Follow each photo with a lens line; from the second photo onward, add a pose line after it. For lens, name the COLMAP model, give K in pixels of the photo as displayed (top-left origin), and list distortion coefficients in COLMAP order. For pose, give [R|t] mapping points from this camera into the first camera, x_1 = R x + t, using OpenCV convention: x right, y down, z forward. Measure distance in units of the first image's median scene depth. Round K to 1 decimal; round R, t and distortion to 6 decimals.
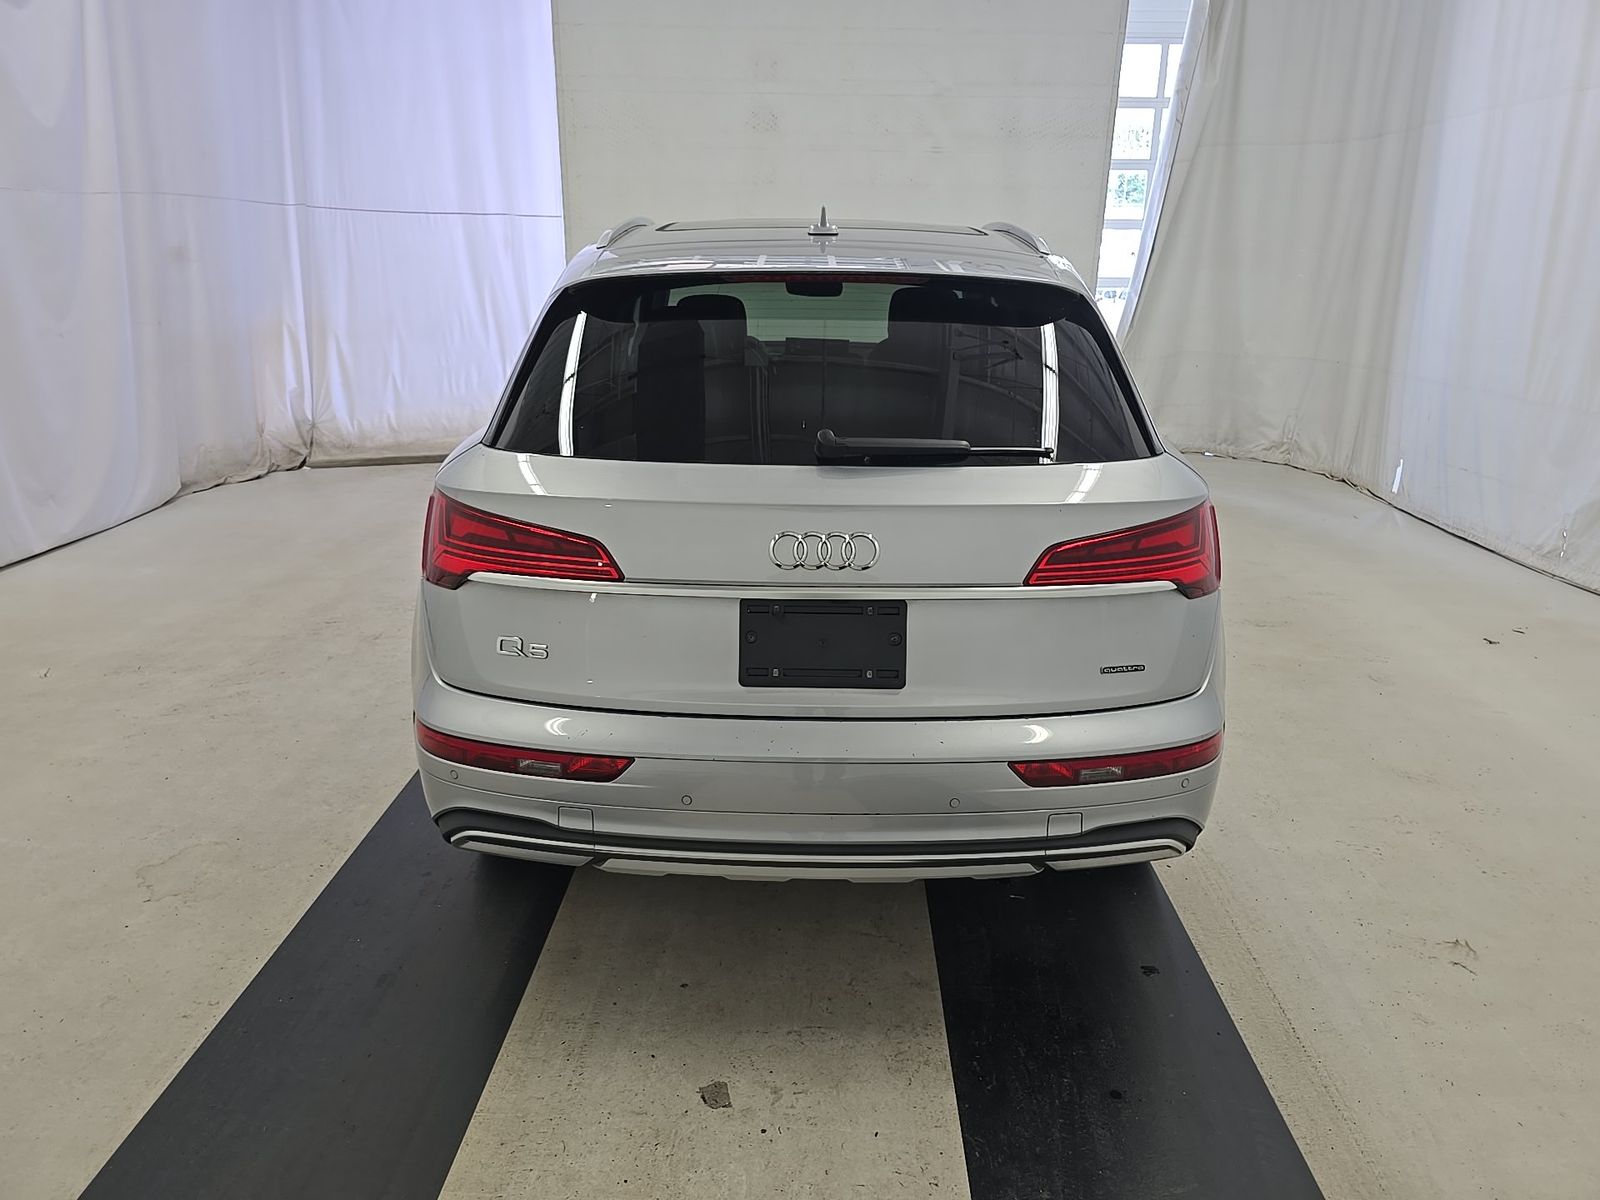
lens RADIAL K [[1083.6, 0, 808.5], [0, 1083.6, 593.8], [0, 0, 1]] dist [0.022273, -0.032889]
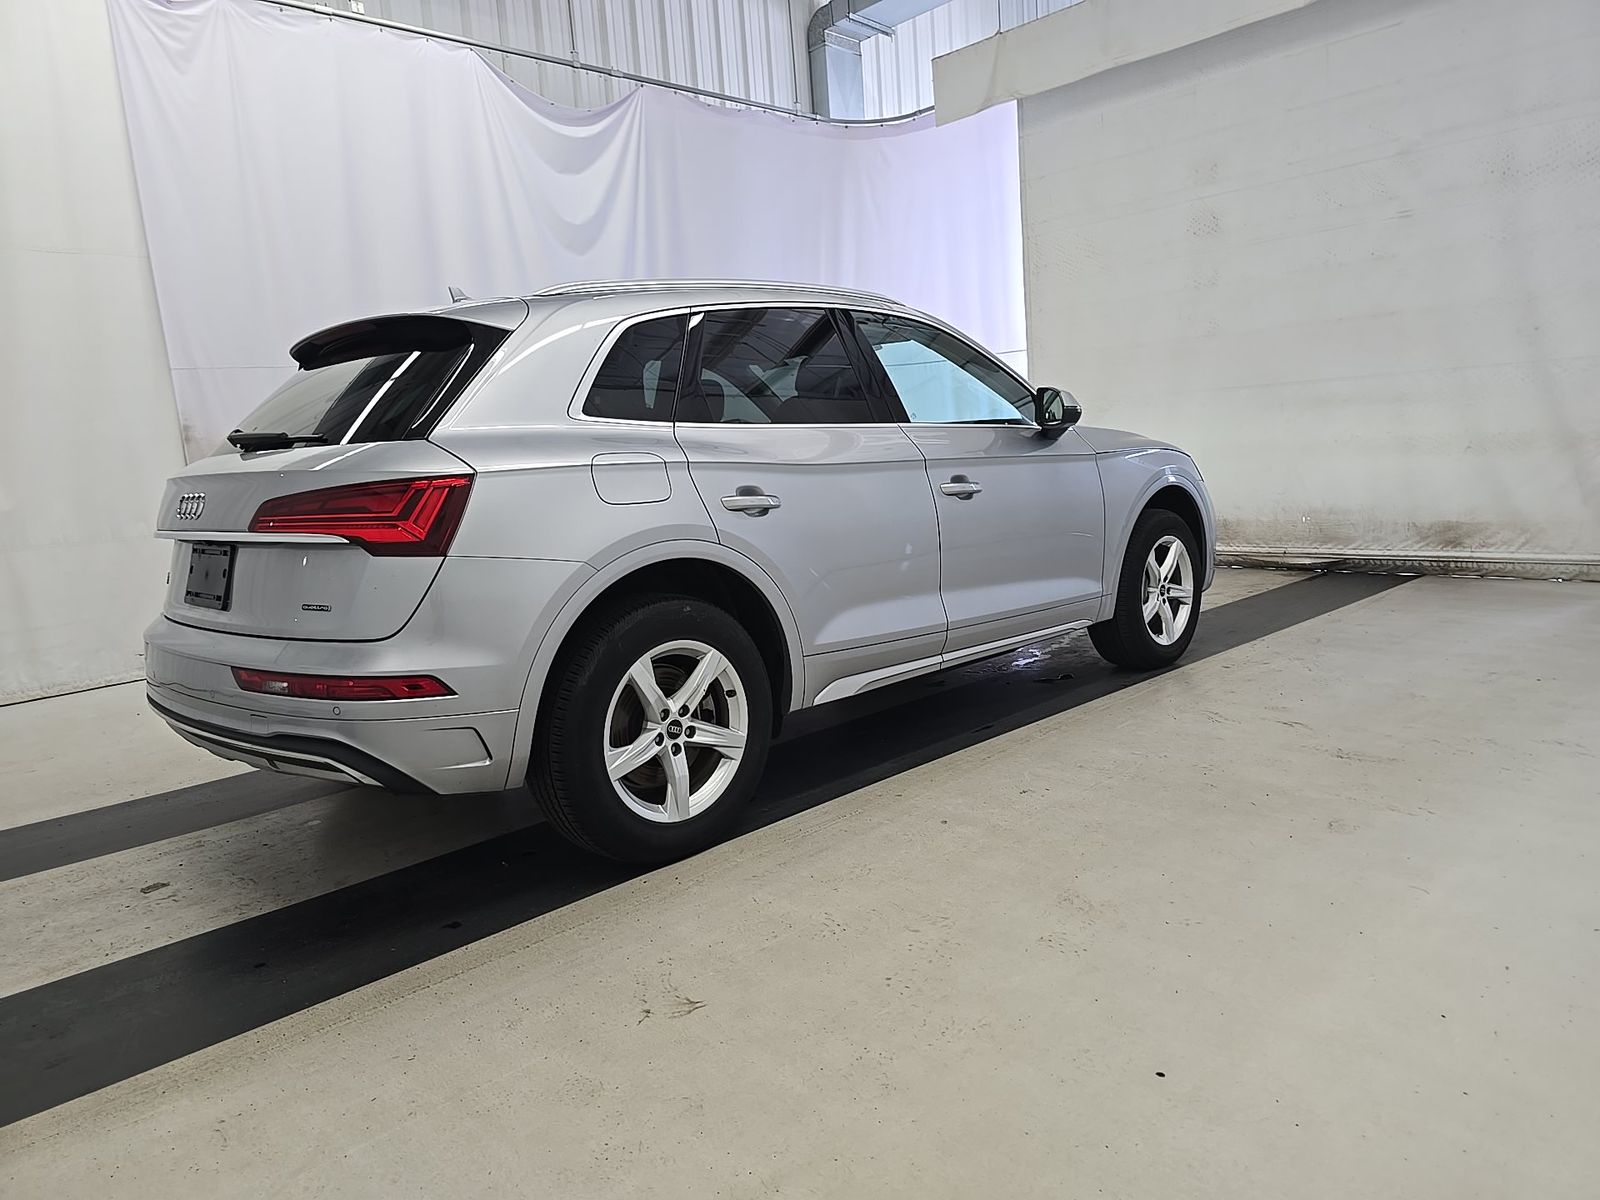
lens RADIAL K [[1083.6, 0, 808.5], [0, 1083.6, 593.8], [0, 0, 1]] dist [0.022273, -0.032889]
pose [[0.696544, 0.034210, -0.716698, 0.440435], [-0.141930, 0.985695, -0.090888, 0.024529], [0.703337, 0.165028, 0.691435, 0.152876]]
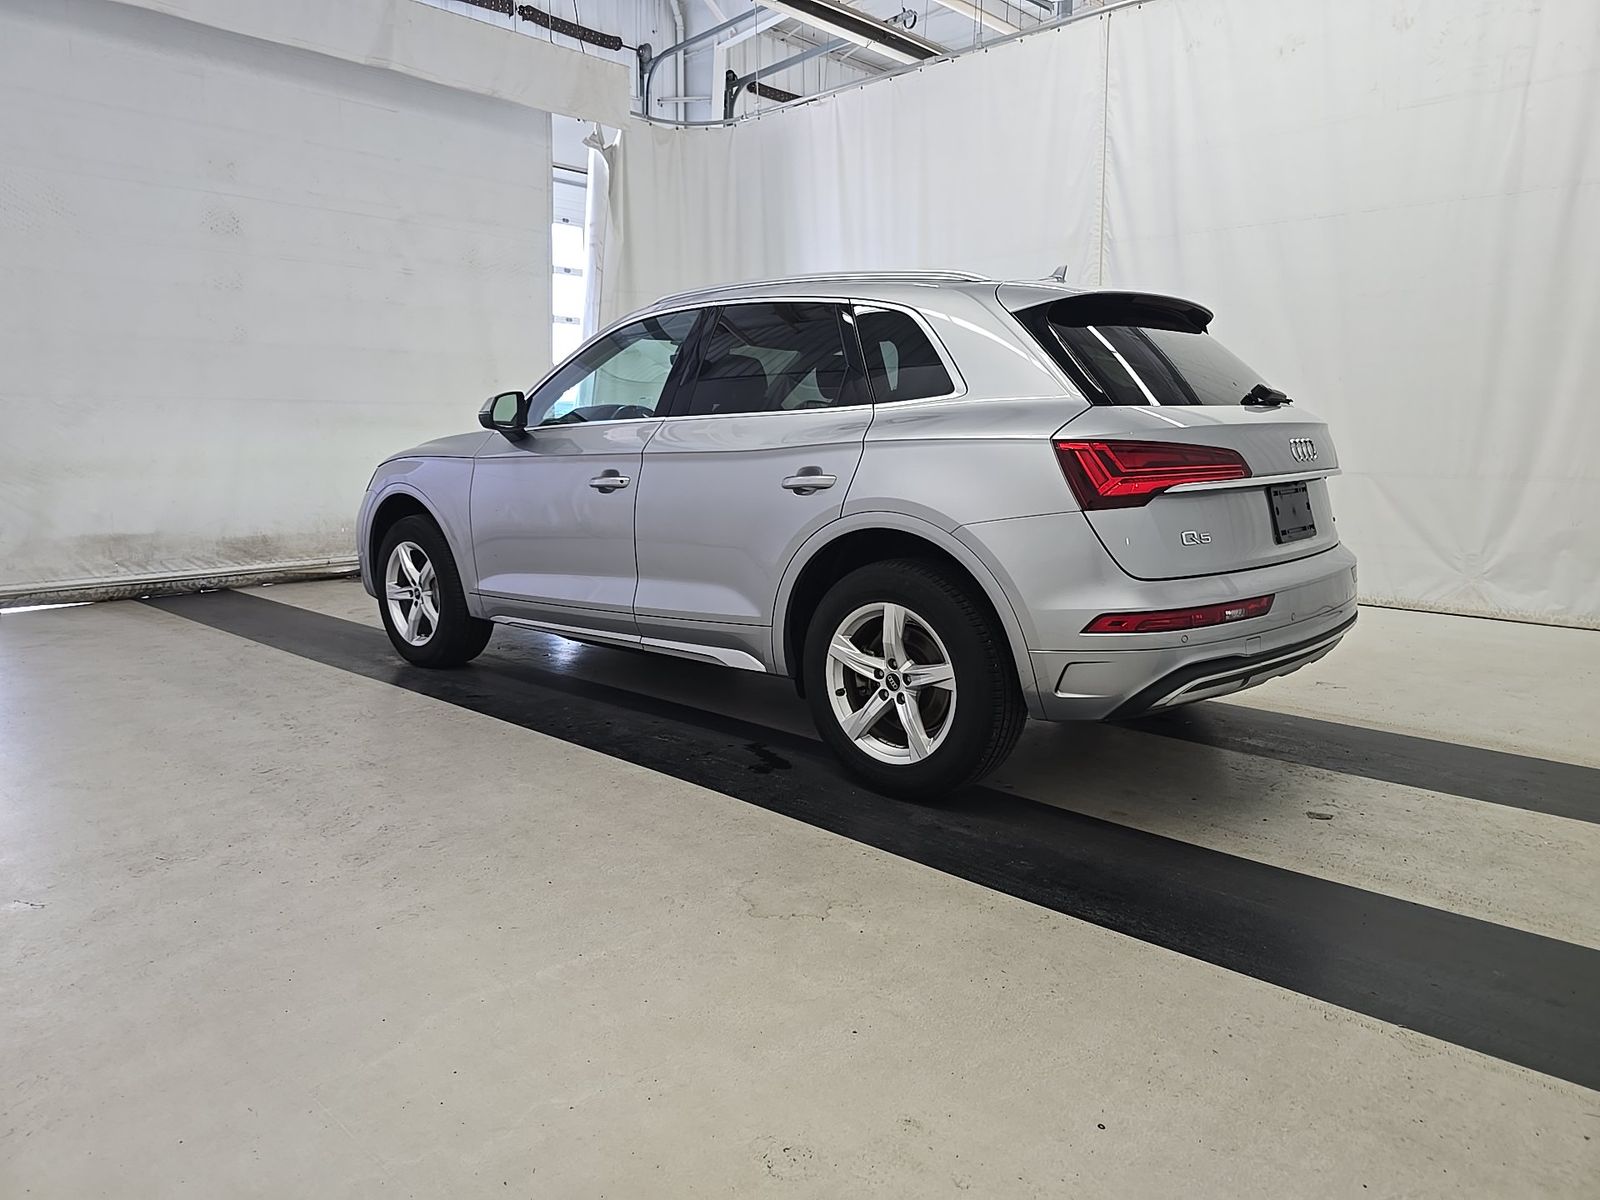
lens RADIAL K [[1083.6, 0, 808.5], [0, 1083.6, 593.8], [0, 0, 1]] dist [0.022273, -0.032889]
pose [[0.666388, -0.123800, 0.735256, -0.447546], [0.232784, 0.971371, -0.047424, 0.019943], [-0.708335, 0.202759, 0.676129, 0.117669]]
